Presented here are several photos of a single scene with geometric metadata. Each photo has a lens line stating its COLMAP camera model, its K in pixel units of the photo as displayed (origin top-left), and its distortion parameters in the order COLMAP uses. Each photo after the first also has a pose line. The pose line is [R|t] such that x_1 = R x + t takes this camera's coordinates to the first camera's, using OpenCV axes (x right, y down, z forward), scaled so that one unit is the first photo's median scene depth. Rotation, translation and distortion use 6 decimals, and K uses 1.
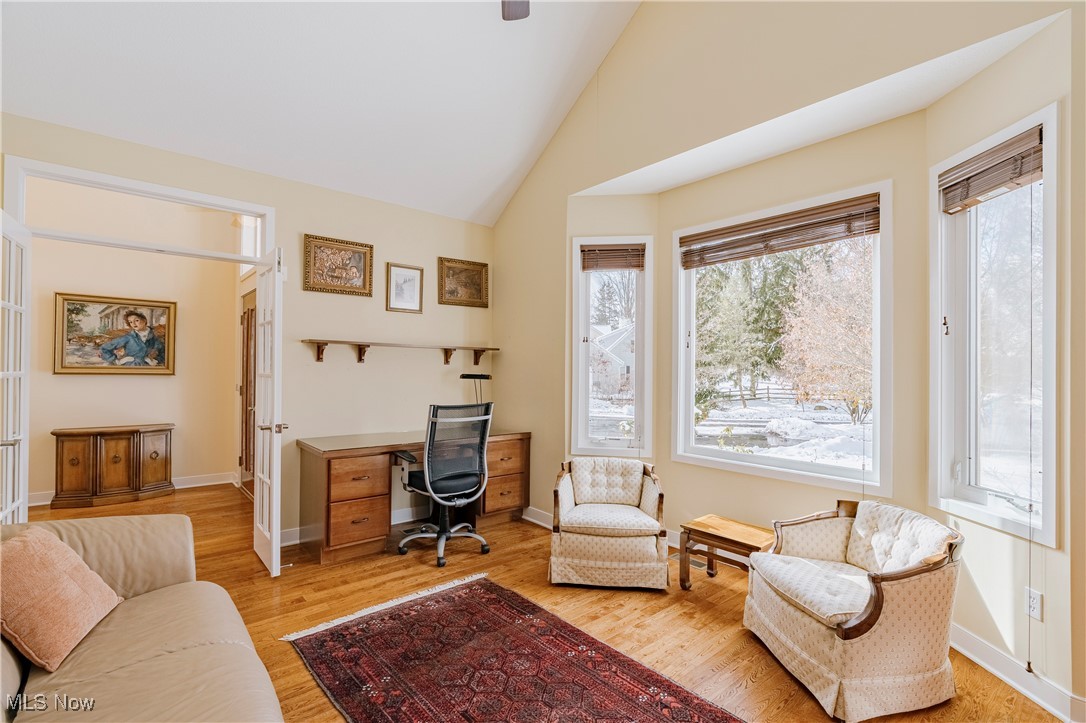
lens RADIAL K [[500.4, 0, 547.2], [0, 500.4, 358.1], [0, 0, 1]] dist [-0.004705, -0.000371]
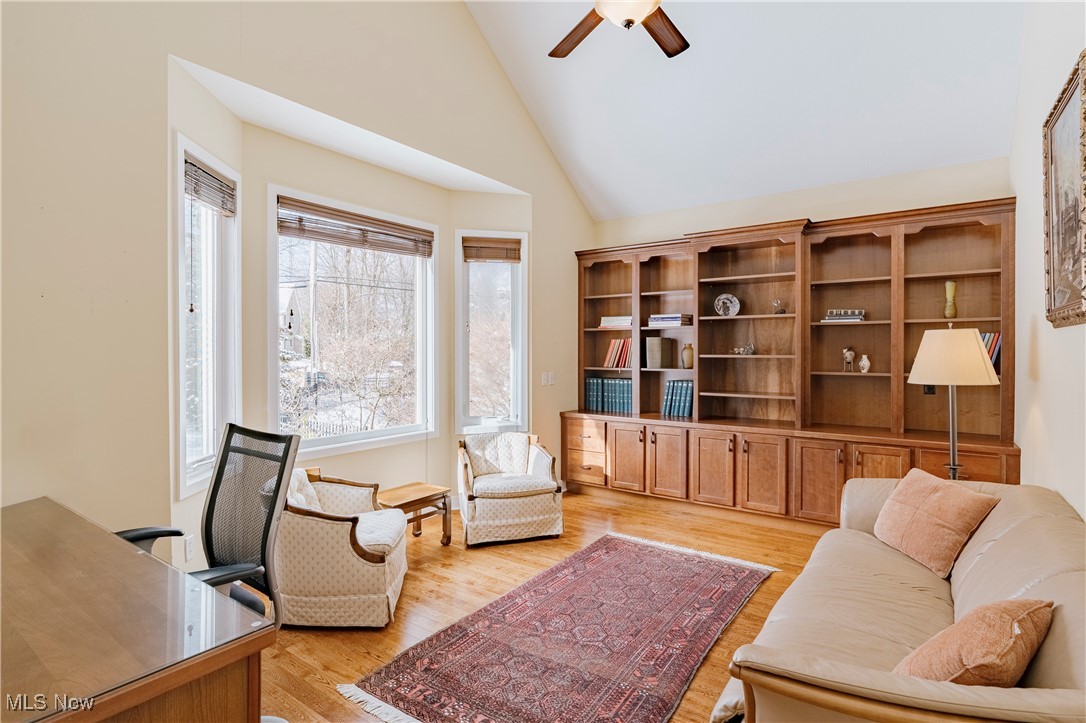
lens RADIAL K [[544.0, 0, 542.6], [0, 544.0, 351.4], [0, 0, 1]] dist [-0.000323, -0.000111]
pose [[-0.236560, -0.013955, 0.971517, -1.021828], [-0.025468, 0.999642, 0.008157, -0.002490], [-0.971283, -0.022813, -0.236831, 1.119575]]
